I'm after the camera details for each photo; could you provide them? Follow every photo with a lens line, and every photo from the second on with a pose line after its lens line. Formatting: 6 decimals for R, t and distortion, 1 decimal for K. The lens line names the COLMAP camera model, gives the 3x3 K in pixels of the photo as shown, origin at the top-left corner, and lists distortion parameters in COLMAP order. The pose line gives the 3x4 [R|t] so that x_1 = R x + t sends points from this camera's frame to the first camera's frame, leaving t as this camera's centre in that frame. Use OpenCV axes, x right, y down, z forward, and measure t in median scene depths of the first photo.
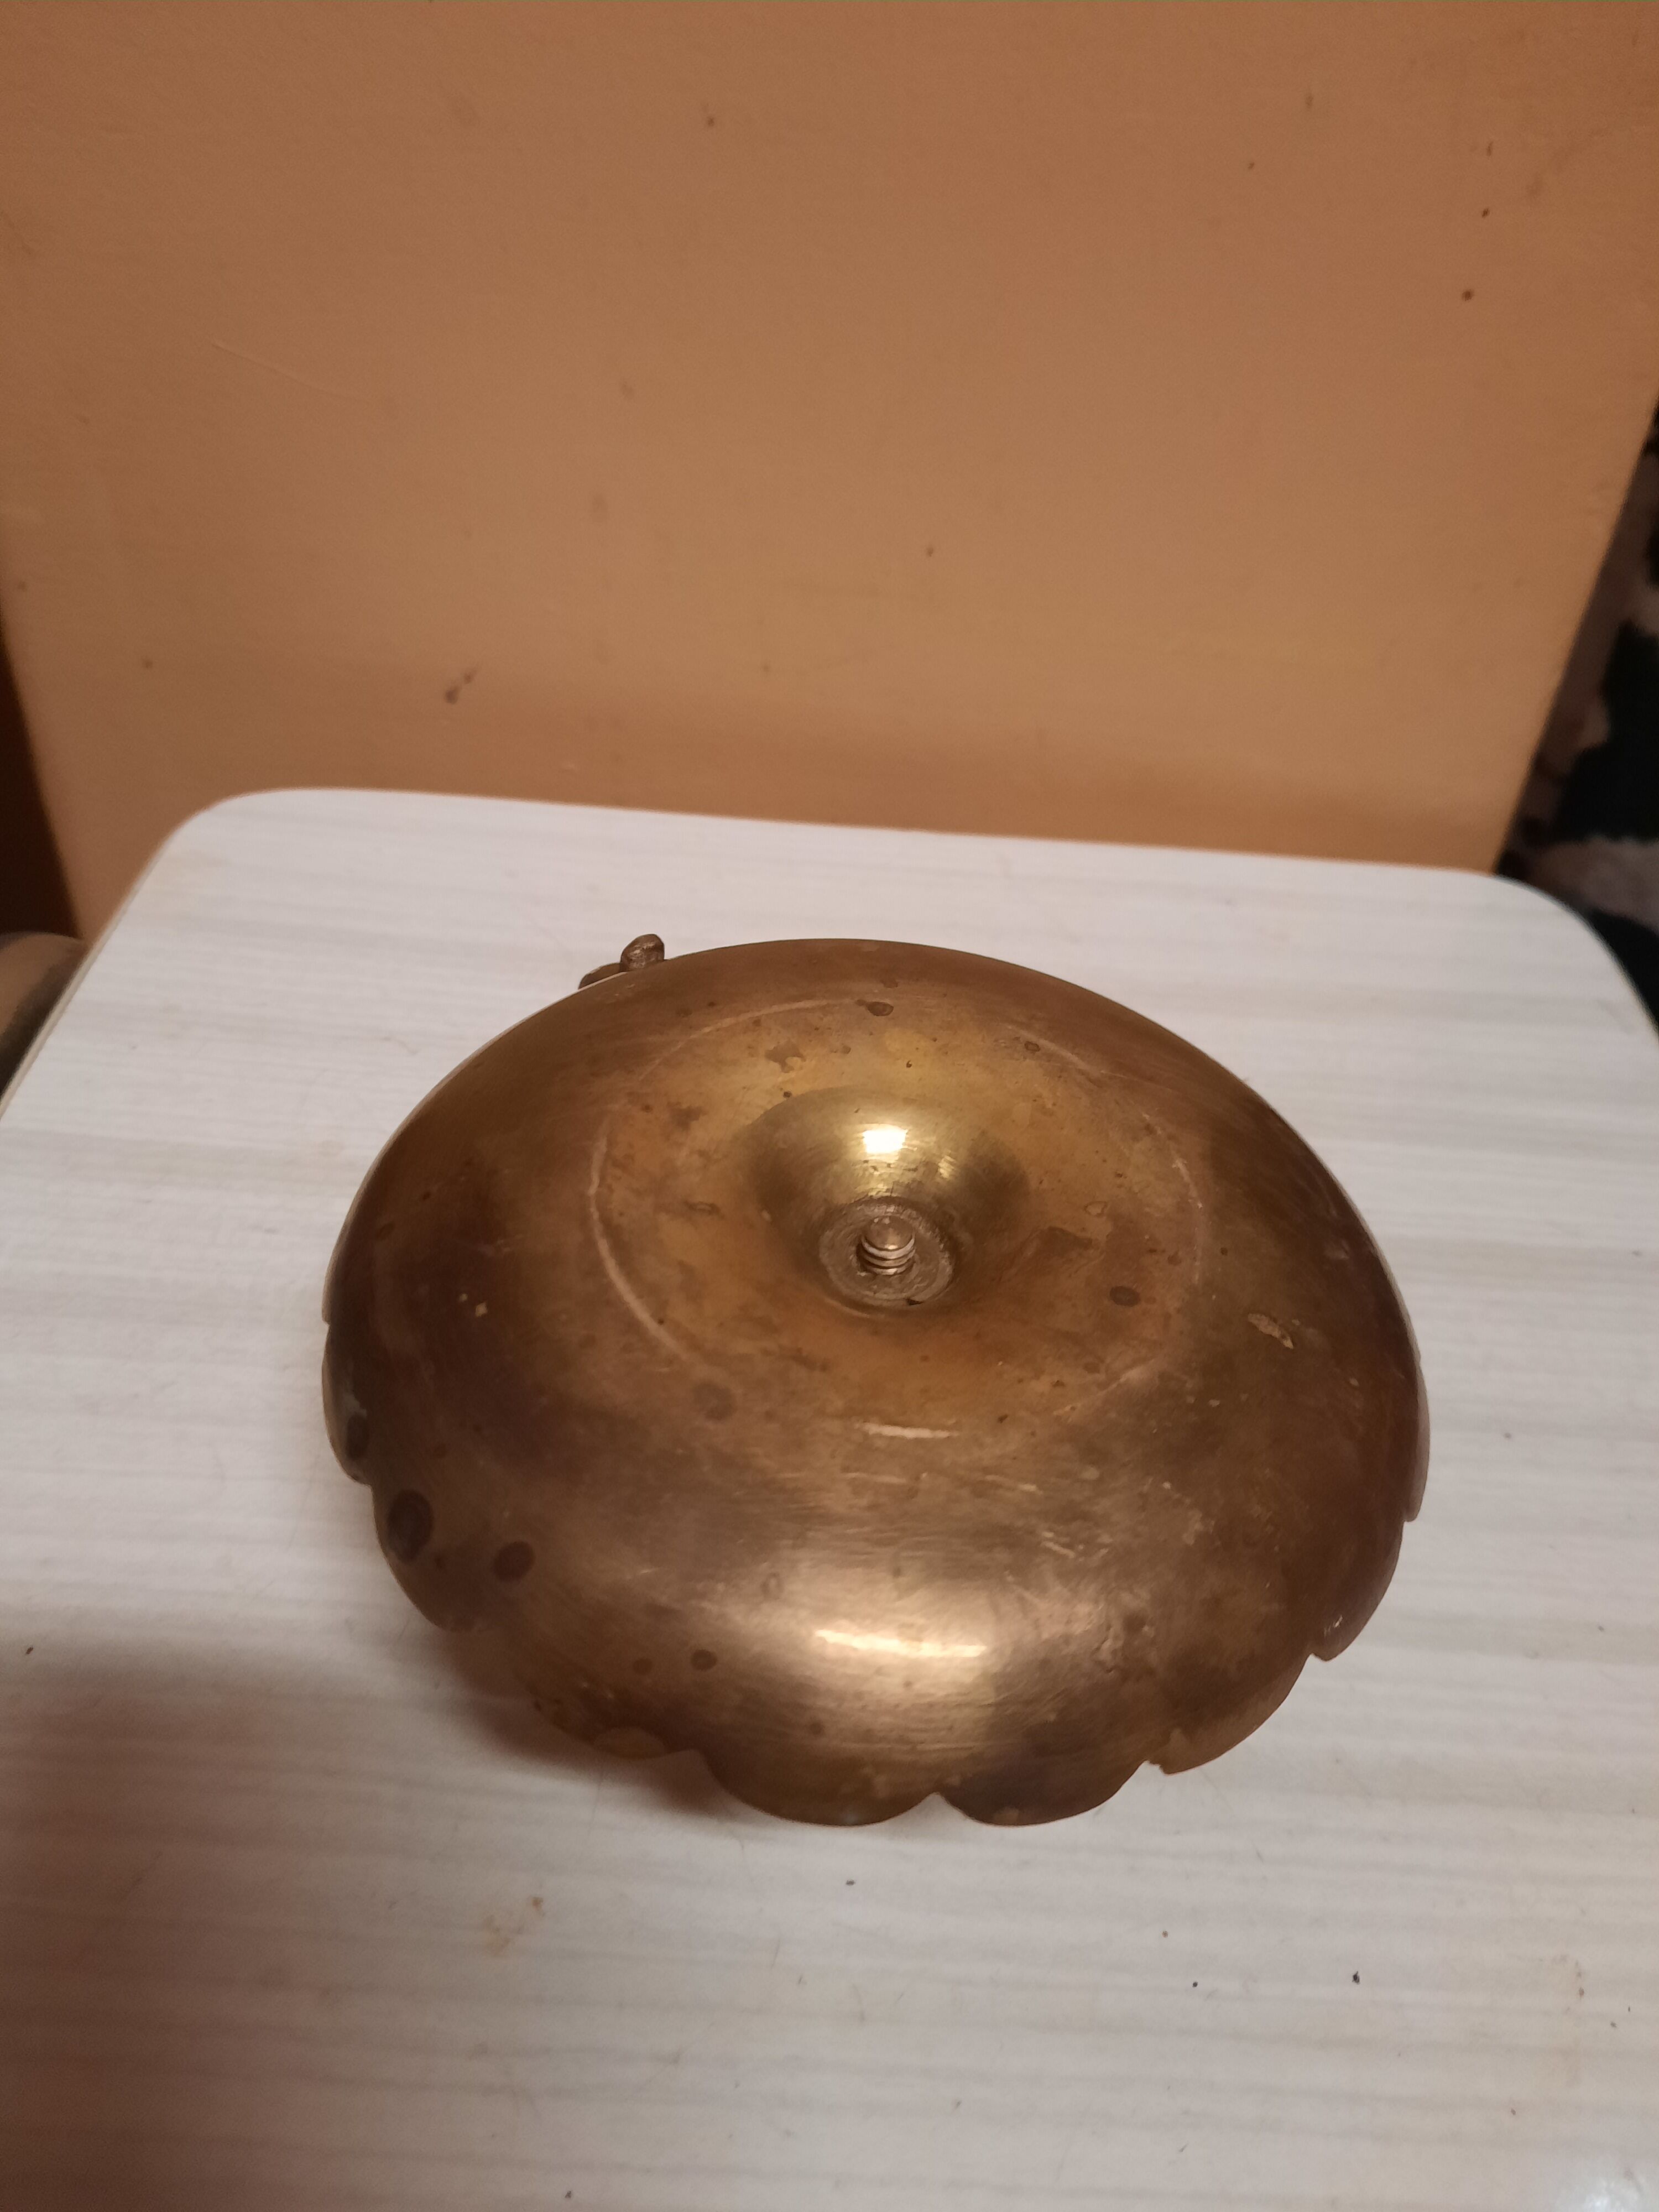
lens RADIAL K [[1693.6, 0, 782.3], [0, 1693.6, 1108.2], [0, 0, 1]] dist [0.003602, -0.040169]
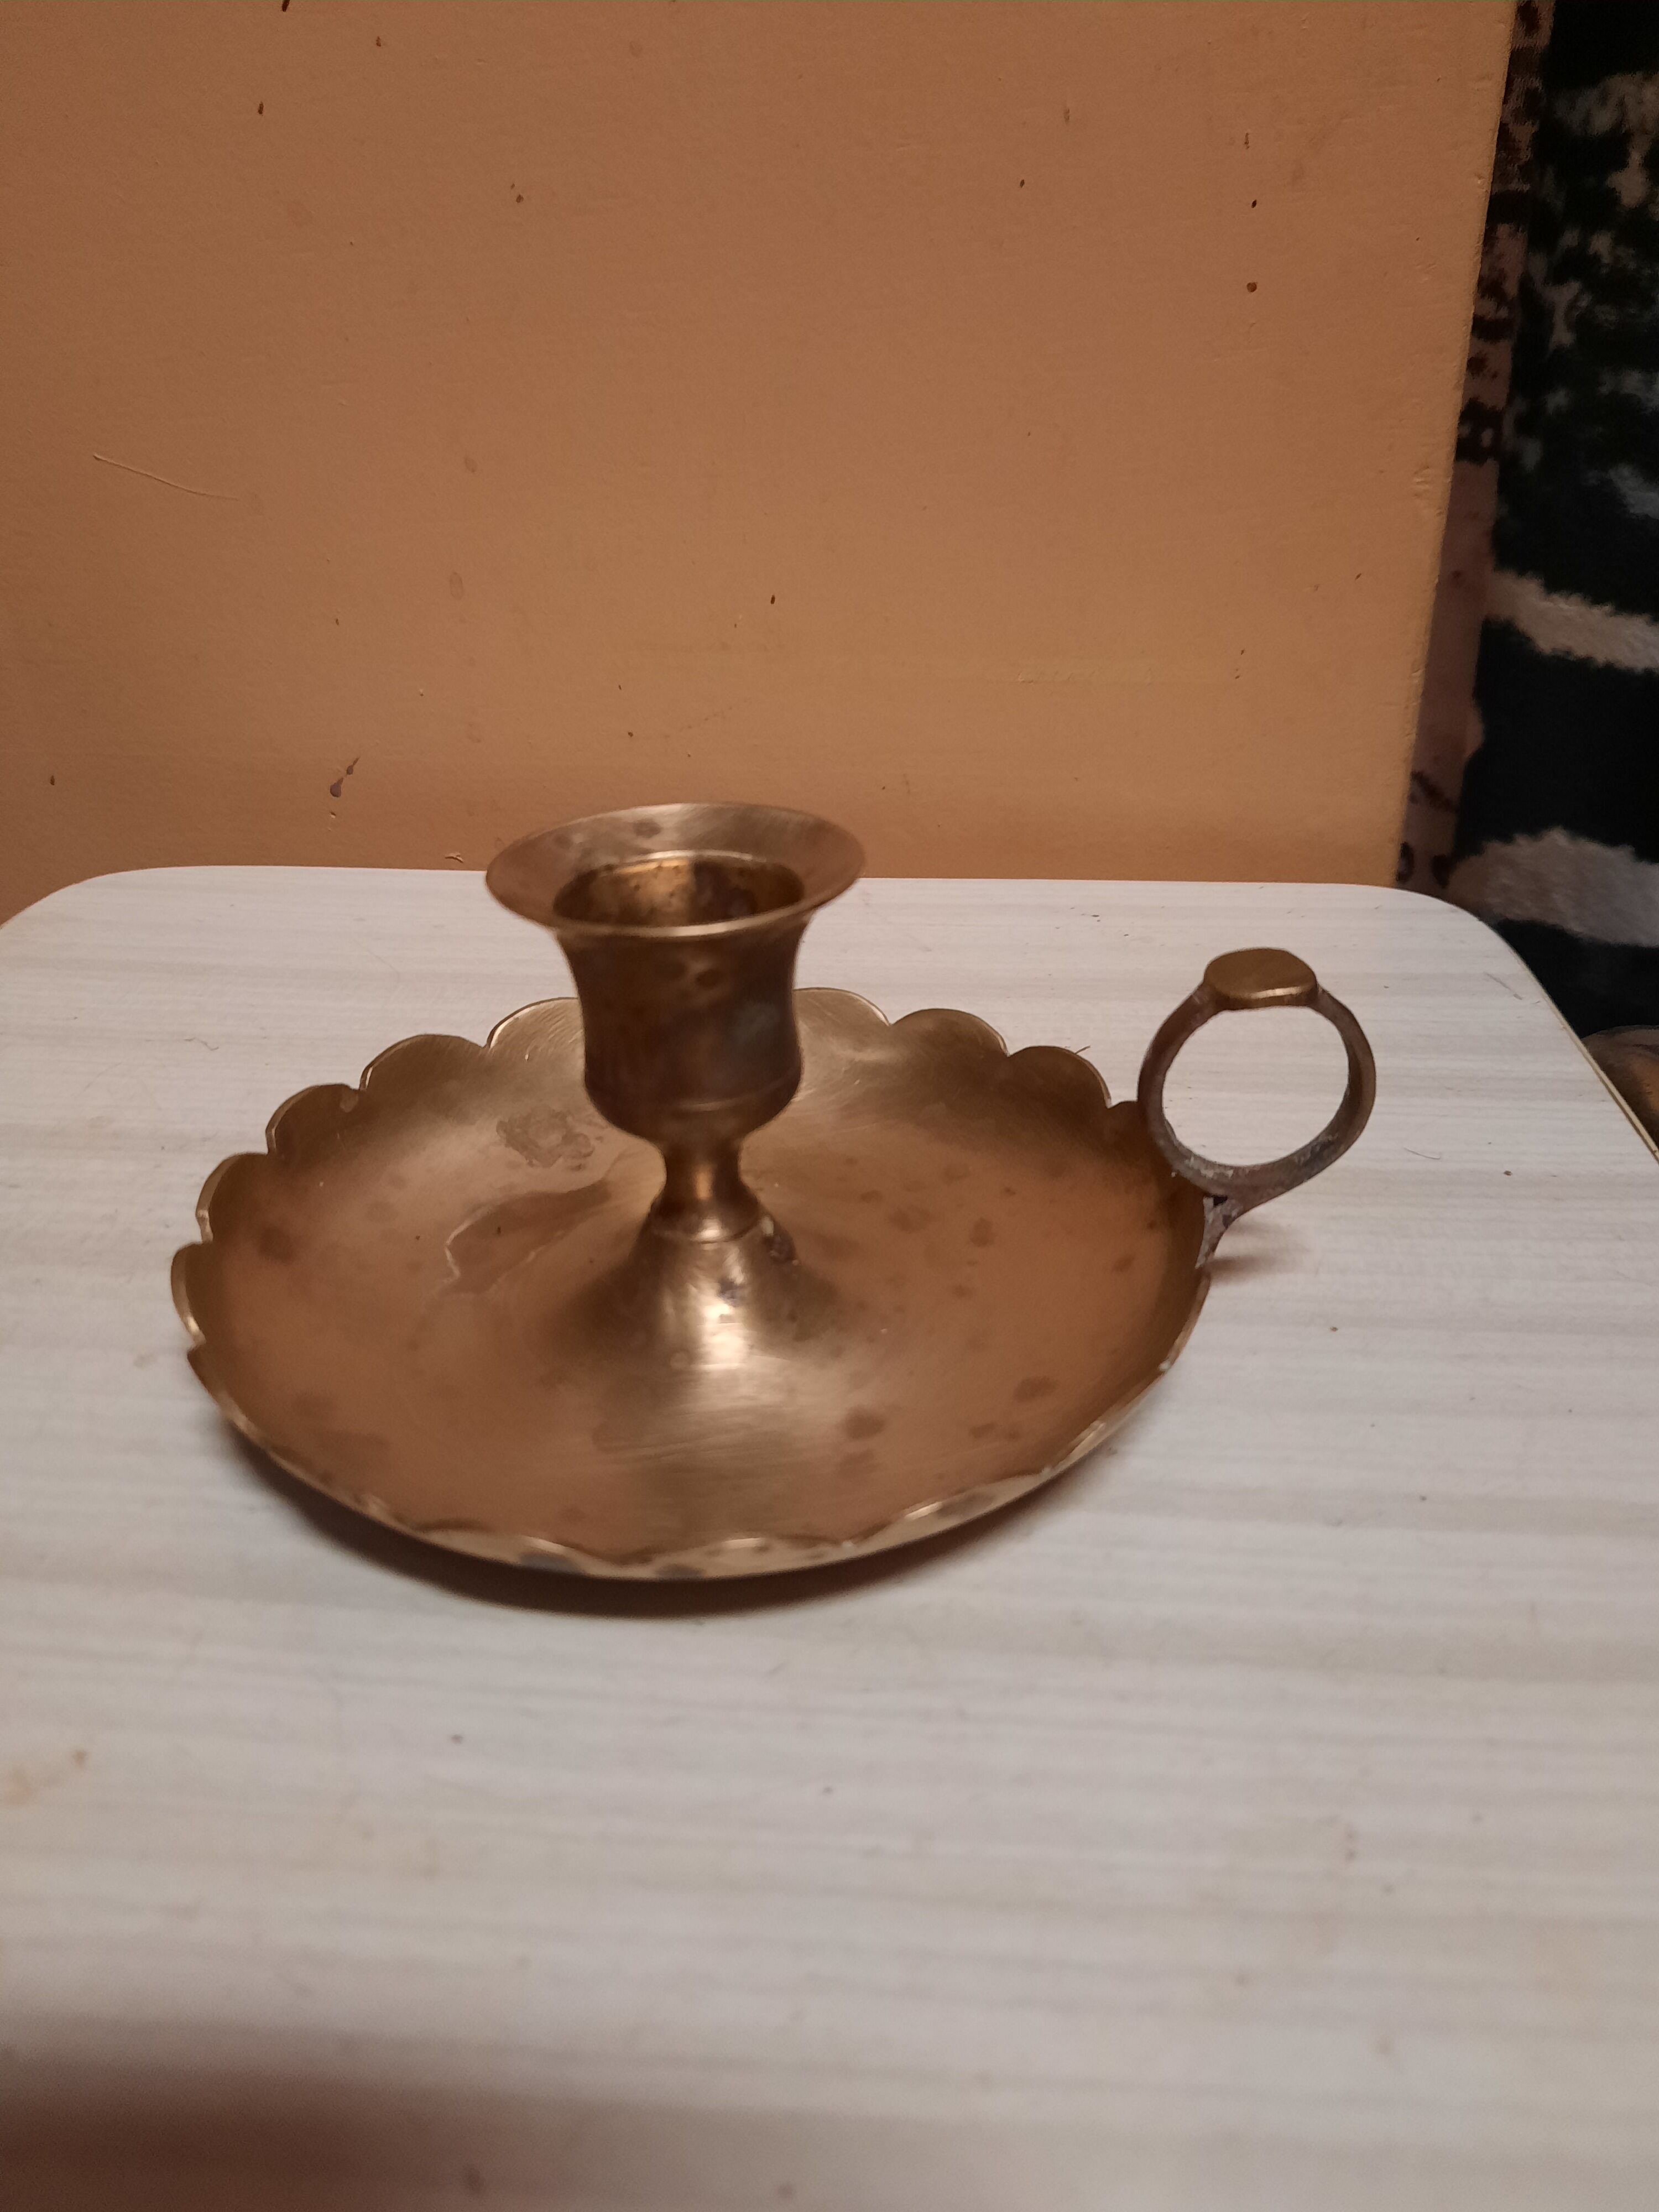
lens RADIAL K [[1699.8, 0, 790.8], [0, 1699.8, 1104.4], [0, 0, 1]] dist [0.009817, -0.058035]
pose [[0.996749, -0.043624, -0.067739, 0.280289], [0.028047, 0.976022, -0.215858, 0.343879], [0.075532, 0.213256, 0.974072, 0.128934]]
